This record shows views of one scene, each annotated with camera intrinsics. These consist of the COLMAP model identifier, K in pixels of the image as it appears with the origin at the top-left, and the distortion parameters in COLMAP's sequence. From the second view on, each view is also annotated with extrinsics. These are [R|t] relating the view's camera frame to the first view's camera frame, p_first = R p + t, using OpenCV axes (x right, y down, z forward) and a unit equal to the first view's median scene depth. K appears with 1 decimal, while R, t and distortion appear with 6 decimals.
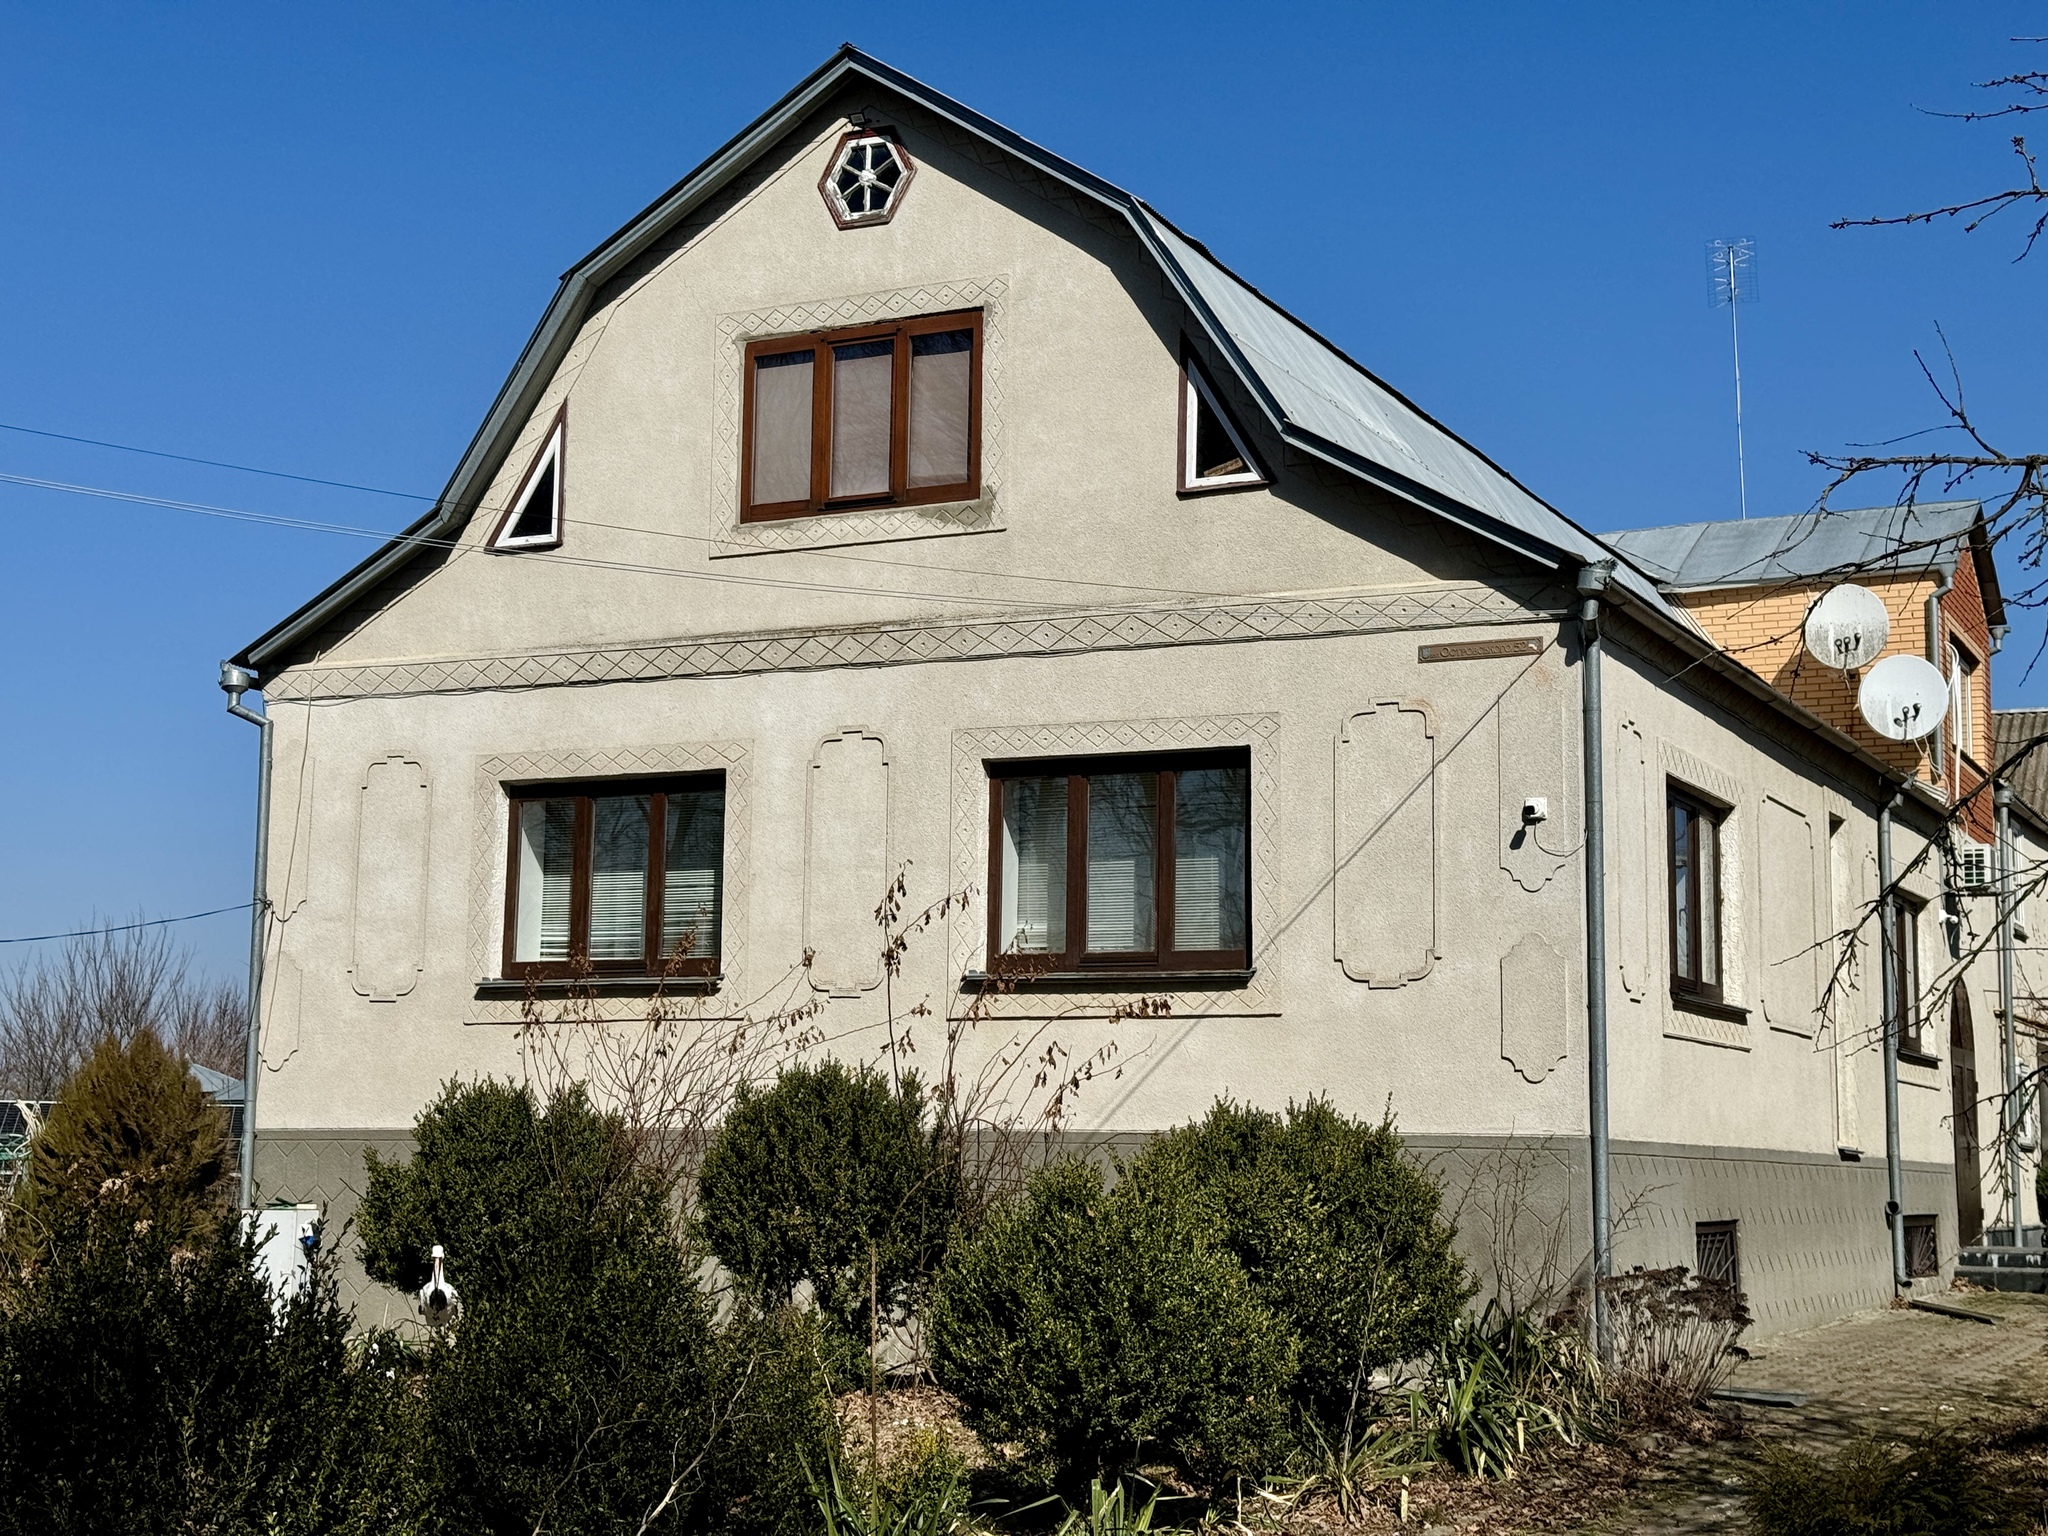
lens RADIAL K [[2865.8, 0, 1024.0], [0, 2865.8, 768.0], [0, 0, 1]] dist [0.161053, -0.042772]
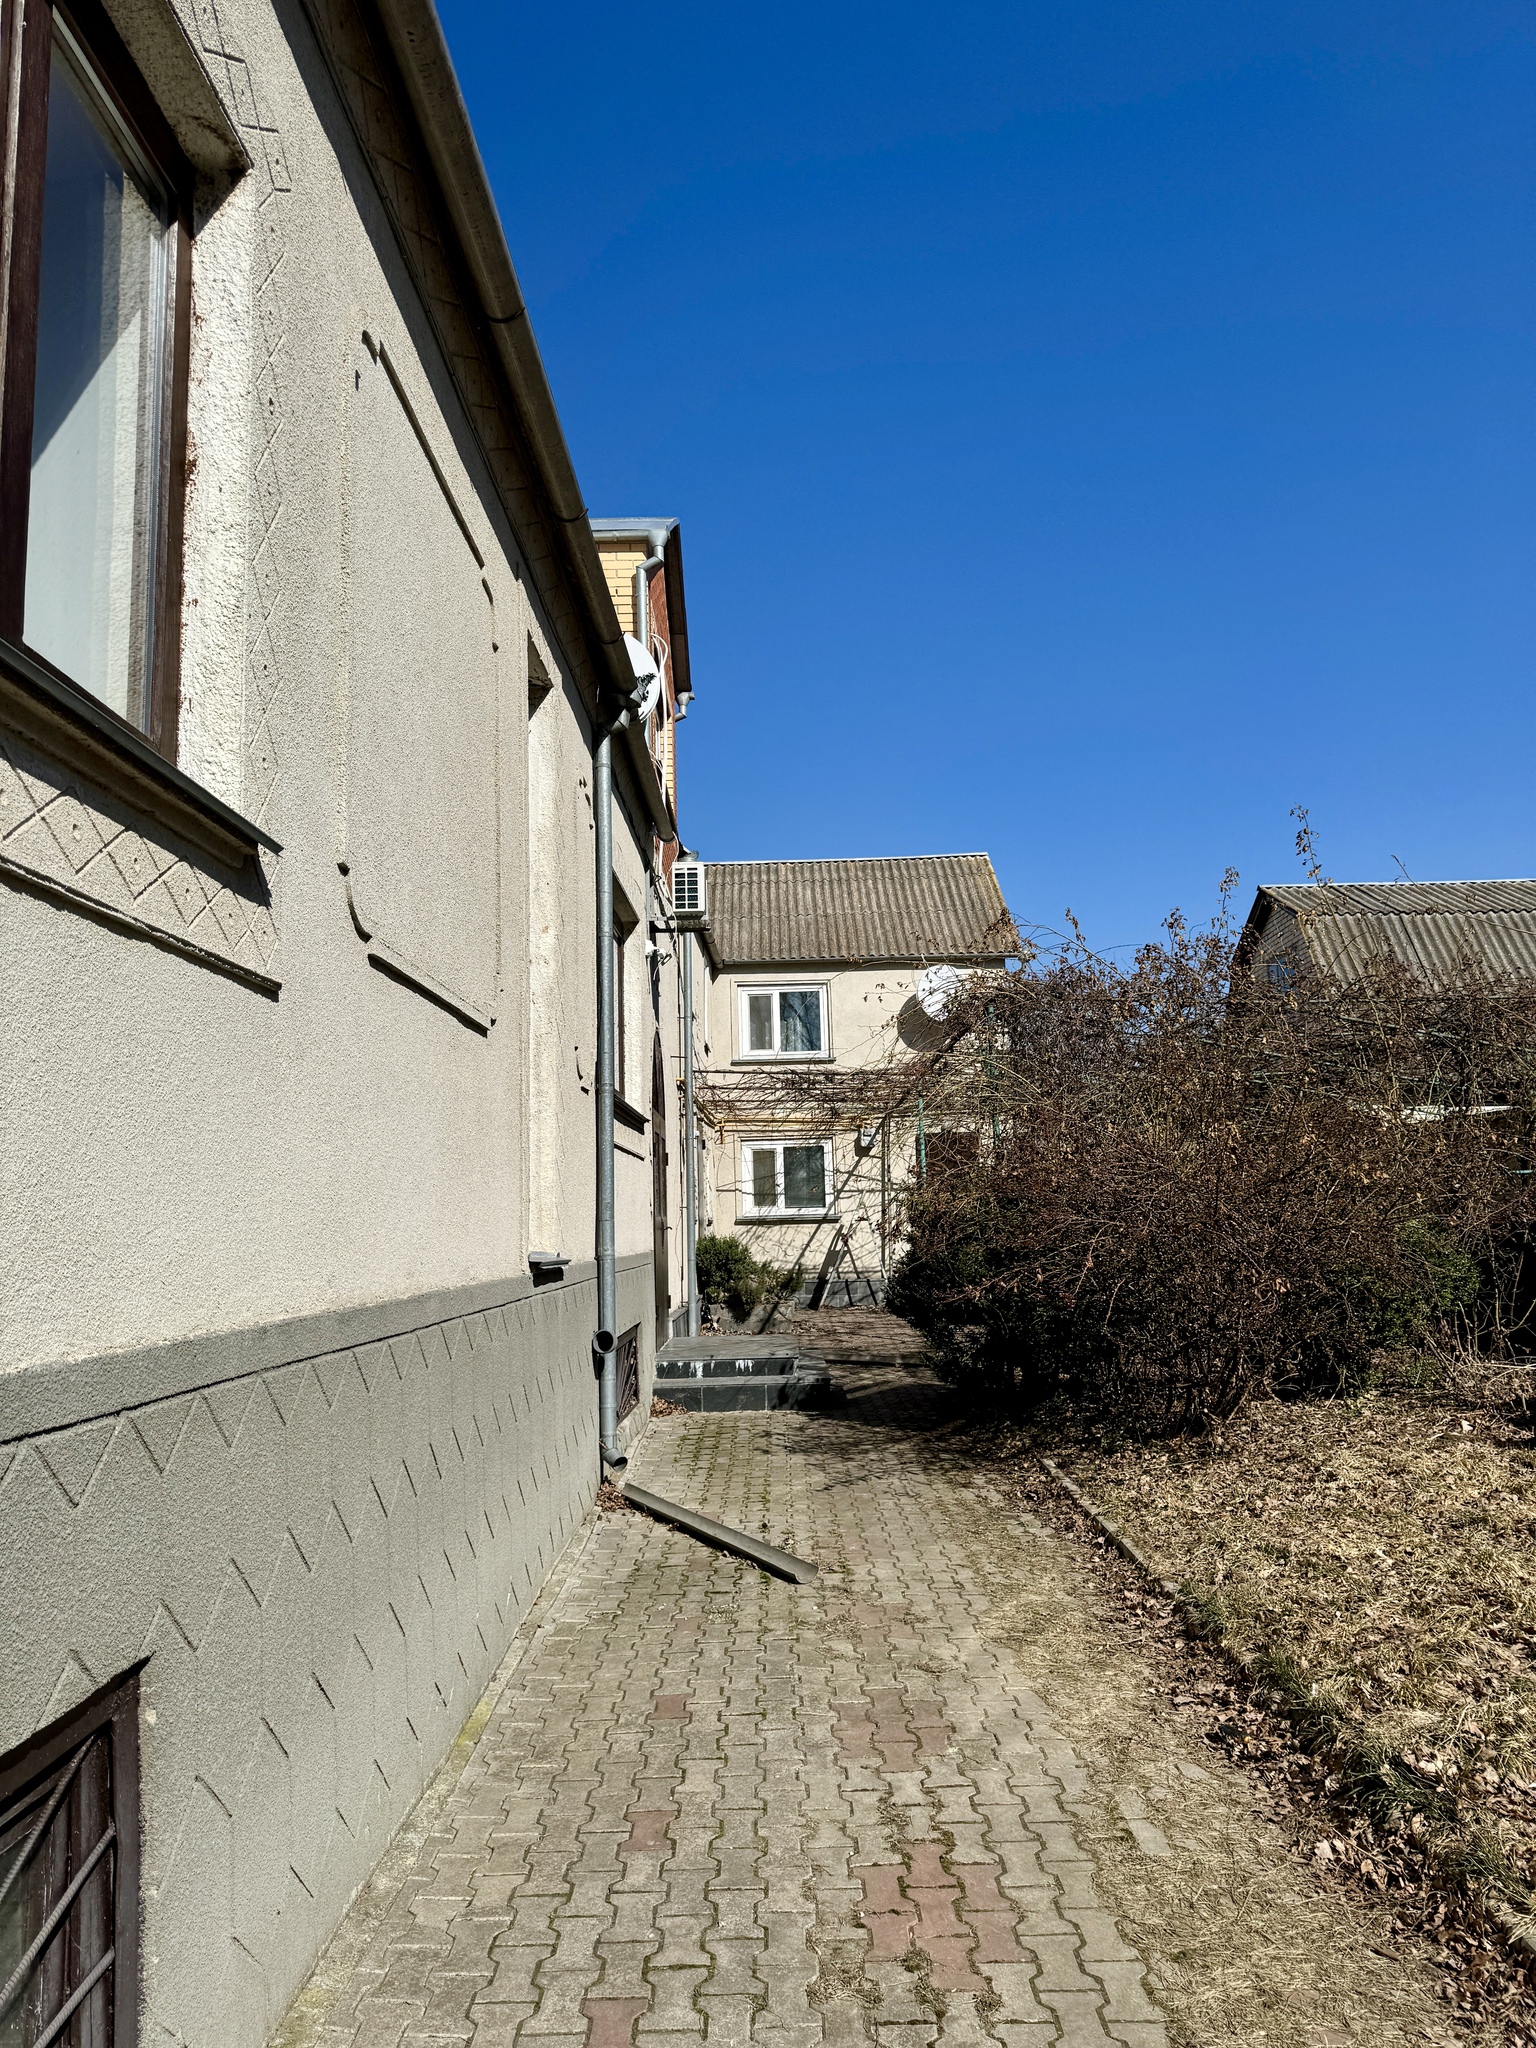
lens RADIAL K [[1431.7, 0, 768.0], [0, 1431.7, 1024.0], [0, 0, 1]] dist [0.101595, -0.118472]
pose [[0.899561, 0.023120, 0.436184, 0.177544], [-0.021900, 0.999730, -0.007825, 0.077630], [-0.436247, -0.002514, 0.899824, 0.648447]]
